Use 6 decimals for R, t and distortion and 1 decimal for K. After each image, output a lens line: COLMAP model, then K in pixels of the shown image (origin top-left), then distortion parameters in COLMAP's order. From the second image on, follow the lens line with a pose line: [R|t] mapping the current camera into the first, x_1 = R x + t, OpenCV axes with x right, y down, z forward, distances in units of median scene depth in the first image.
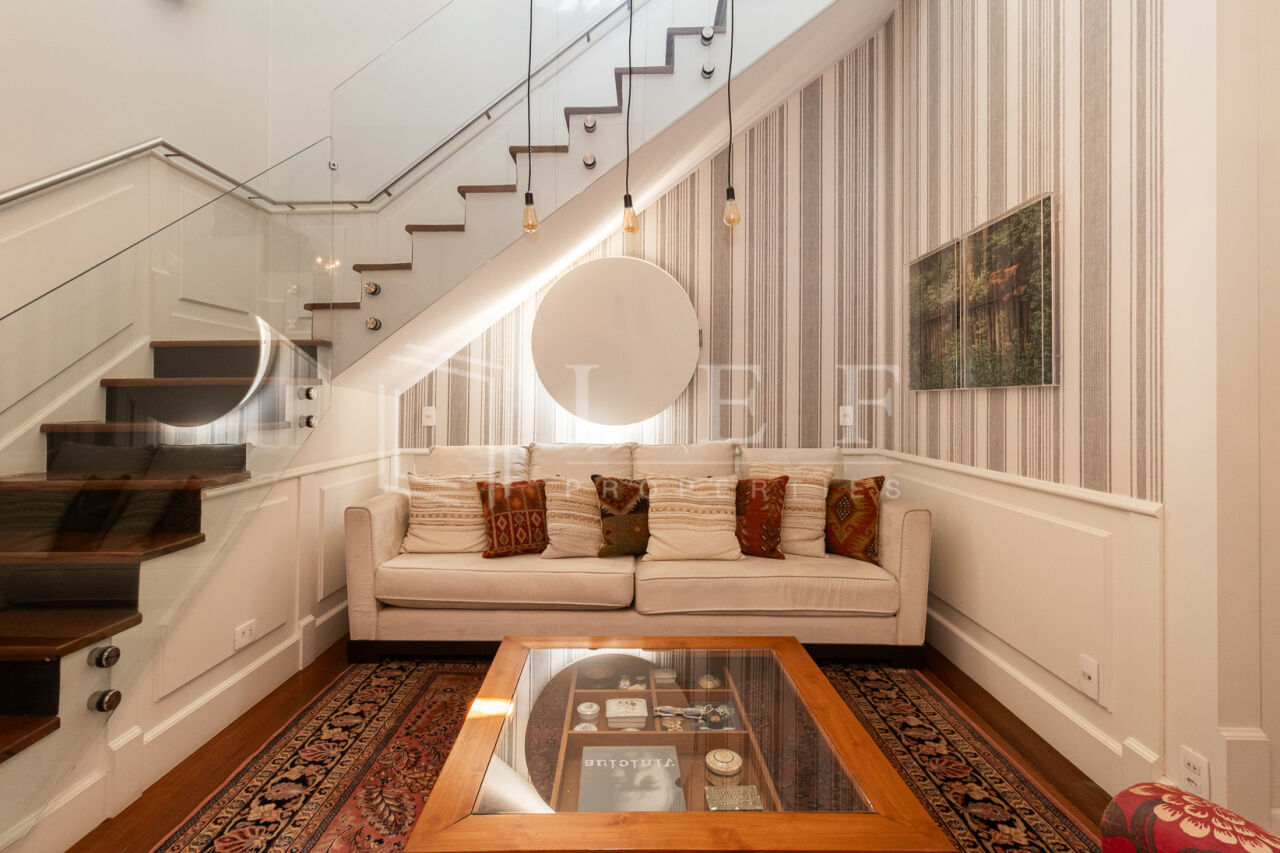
lens RADIAL K [[599.9, 0, 624.8], [0, 599.9, 400.4], [0, 0, 1]] dist [0.005169, -0.000164]
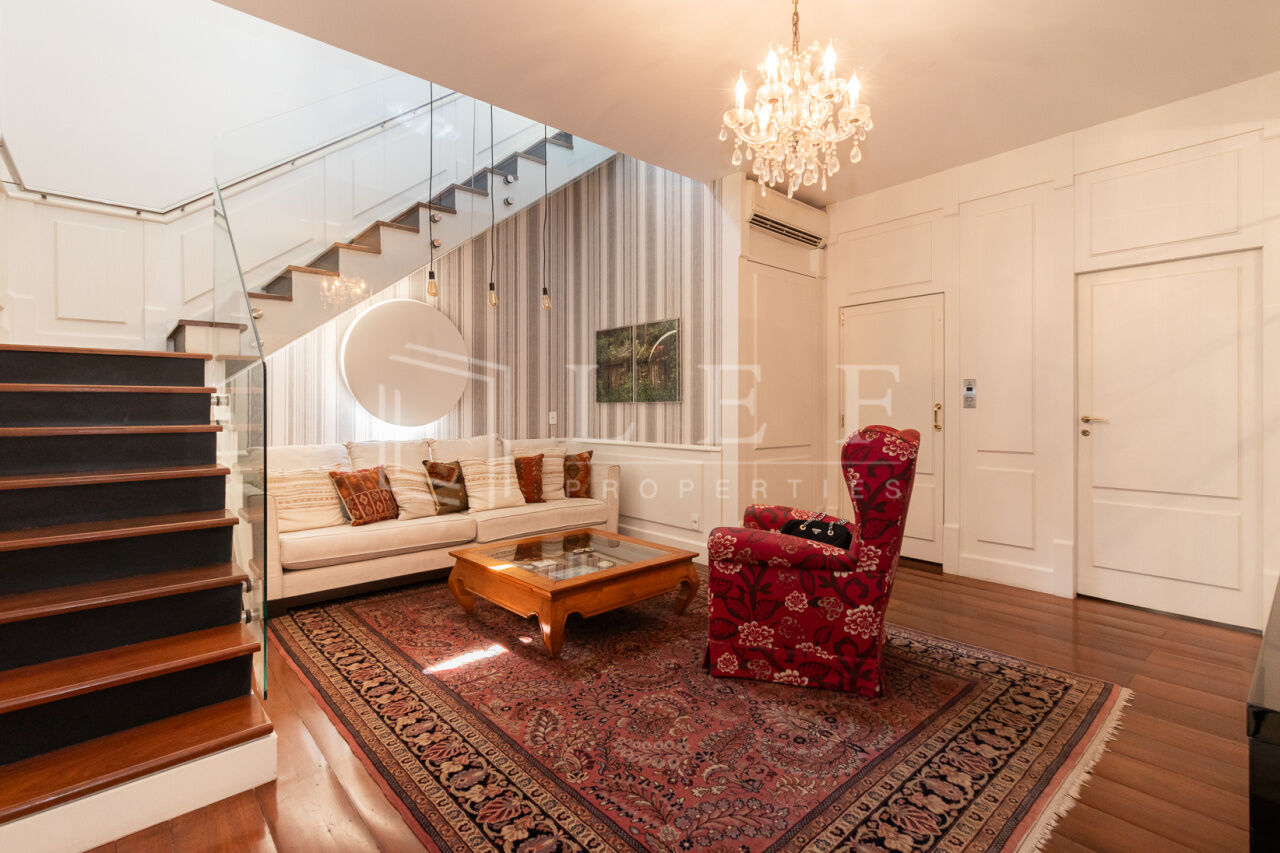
lens RADIAL K [[599.9, 0, 637.2], [0, 599.9, 418.7], [0, 0, 1]] dist [0.005169, -0.000164]
pose [[0.729123, -0.008500, 0.684330, -0.696549], [-0.001793, 0.999896, 0.014330, 0.005010], [-0.684380, -0.011675, 0.729032, -0.398646]]
